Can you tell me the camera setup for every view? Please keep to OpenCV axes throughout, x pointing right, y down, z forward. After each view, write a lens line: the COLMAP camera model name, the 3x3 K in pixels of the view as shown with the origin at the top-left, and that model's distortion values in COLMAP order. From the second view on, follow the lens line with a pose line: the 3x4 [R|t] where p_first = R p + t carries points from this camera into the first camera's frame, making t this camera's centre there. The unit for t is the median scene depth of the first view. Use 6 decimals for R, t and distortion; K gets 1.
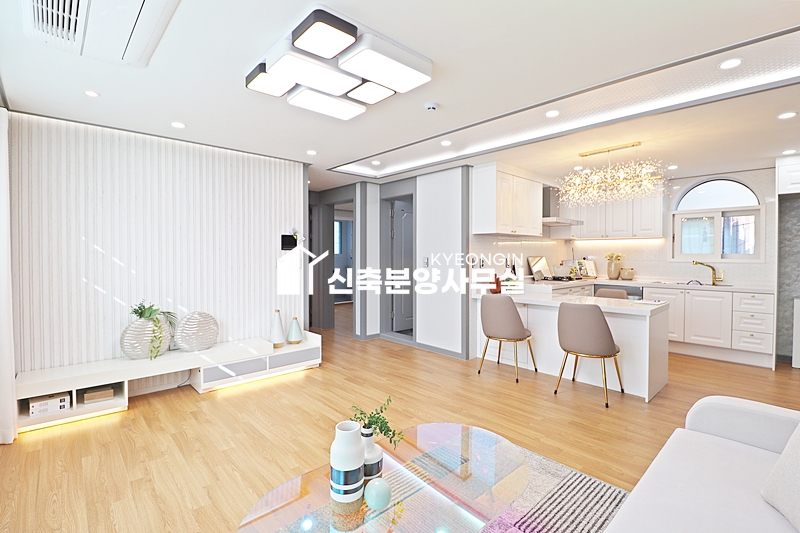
lens RADIAL K [[373.1, 0, 403.7], [0, 373.1, 259.0], [0, 0, 1]] dist [-0.015121, -0.001389]
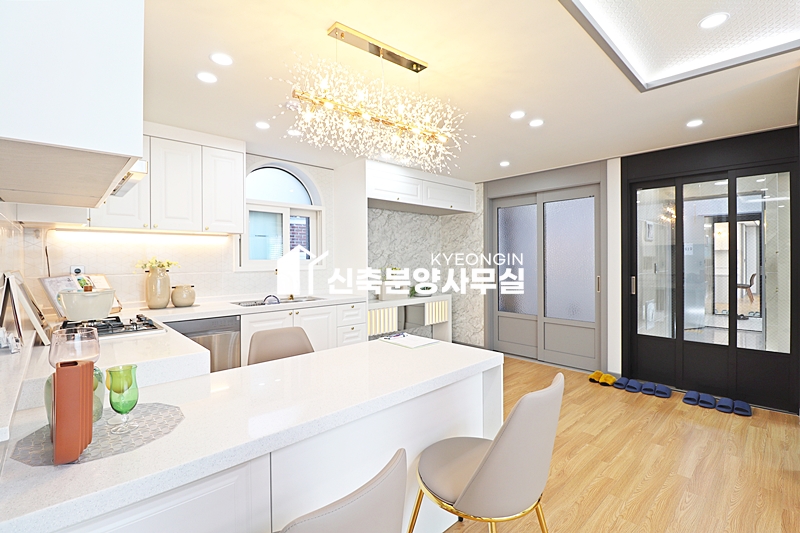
lens RADIAL K [[373.1, 0, 403.7], [0, 373.1, 259.0], [0, 0, 1]] dist [-0.015121, -0.001389]
pose [[-0.010967, -0.006482, 0.999919, 0.052227], [0.017093, 0.999832, 0.006669, -0.024152], [-0.999794, 0.017165, -0.010855, 1.127260]]
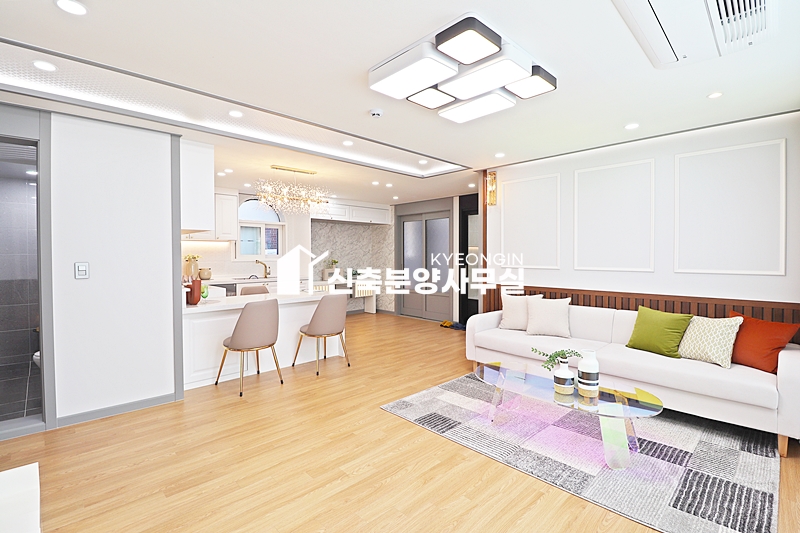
lens RADIAL K [[368.2, 0, 401.7], [0, 368.2, 258.1], [0, 0, 1]] dist [-0.030730, -0.000289]
pose [[-0.028687, -0.010414, 0.999534, -0.770244], [0.015295, 0.999824, 0.010856, -0.012923], [-0.999471, 0.015599, -0.028523, 0.789193]]
